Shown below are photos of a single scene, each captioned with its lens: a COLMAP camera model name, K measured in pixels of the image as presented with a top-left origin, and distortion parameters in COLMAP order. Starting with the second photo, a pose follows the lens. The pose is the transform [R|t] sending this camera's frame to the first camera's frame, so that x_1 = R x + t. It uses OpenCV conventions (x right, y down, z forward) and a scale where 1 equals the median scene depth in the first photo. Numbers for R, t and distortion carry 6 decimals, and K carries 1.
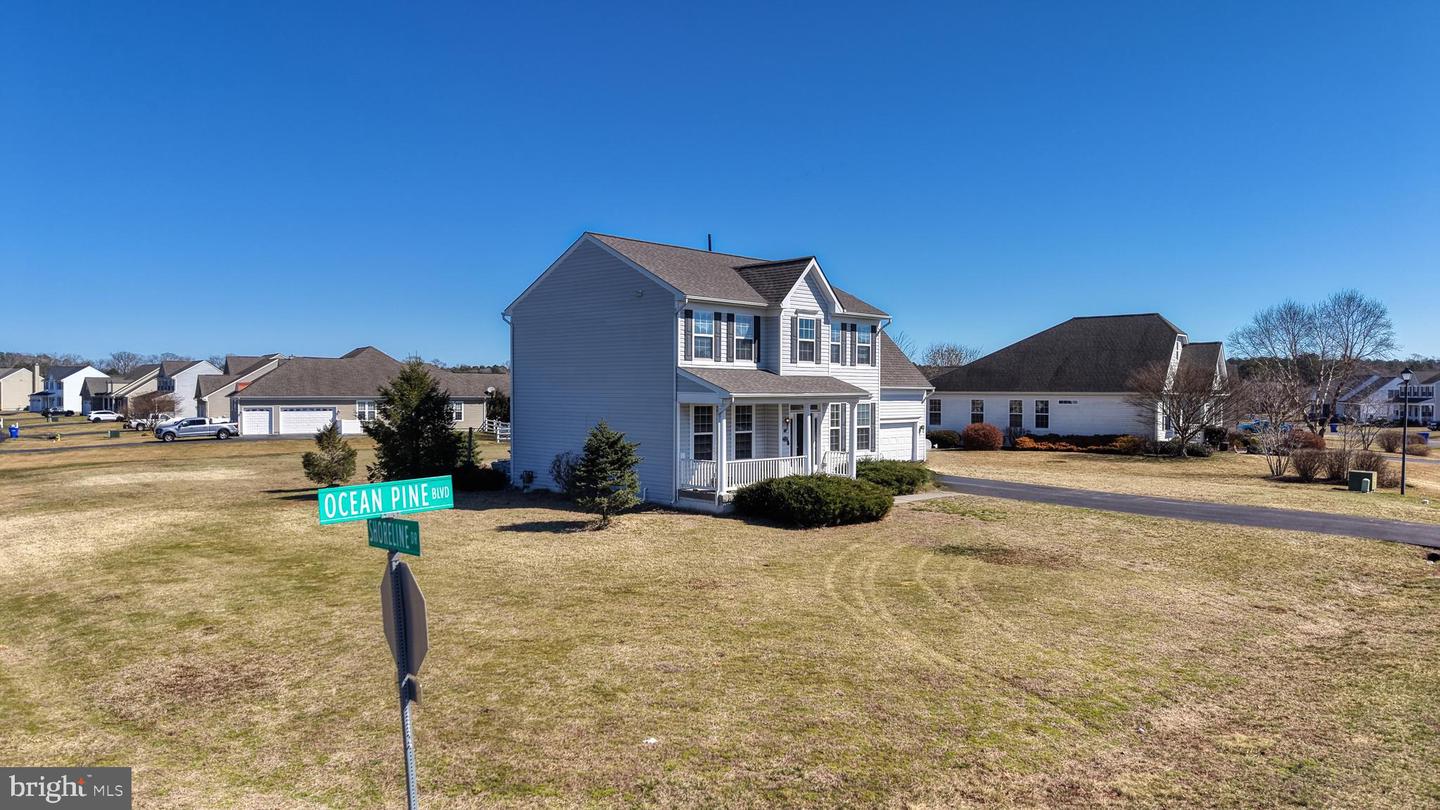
lens RADIAL K [[955.2, 0, 722.0], [0, 955.2, 402.4], [0, 0, 1]] dist [0.117778, -0.000858]
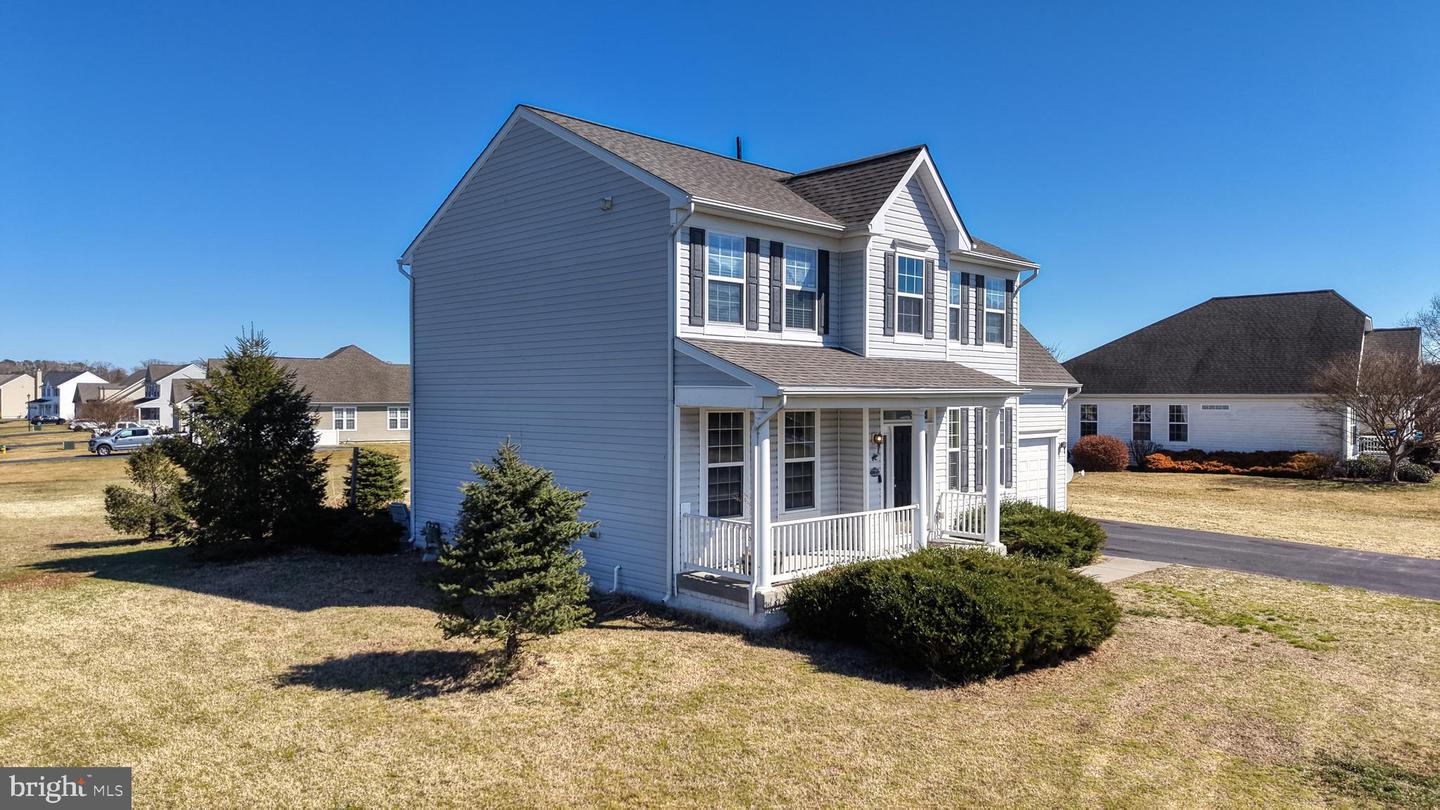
lens RADIAL K [[955.2, 0, 722.0], [0, 955.2, 402.4], [0, 0, 1]] dist [0.117778, -0.000858]
pose [[0.999457, -0.001196, -0.032930, -0.003817], [0.000963, 0.999974, -0.007092, 0.001722], [0.032938, 0.007057, 0.999432, 0.431864]]
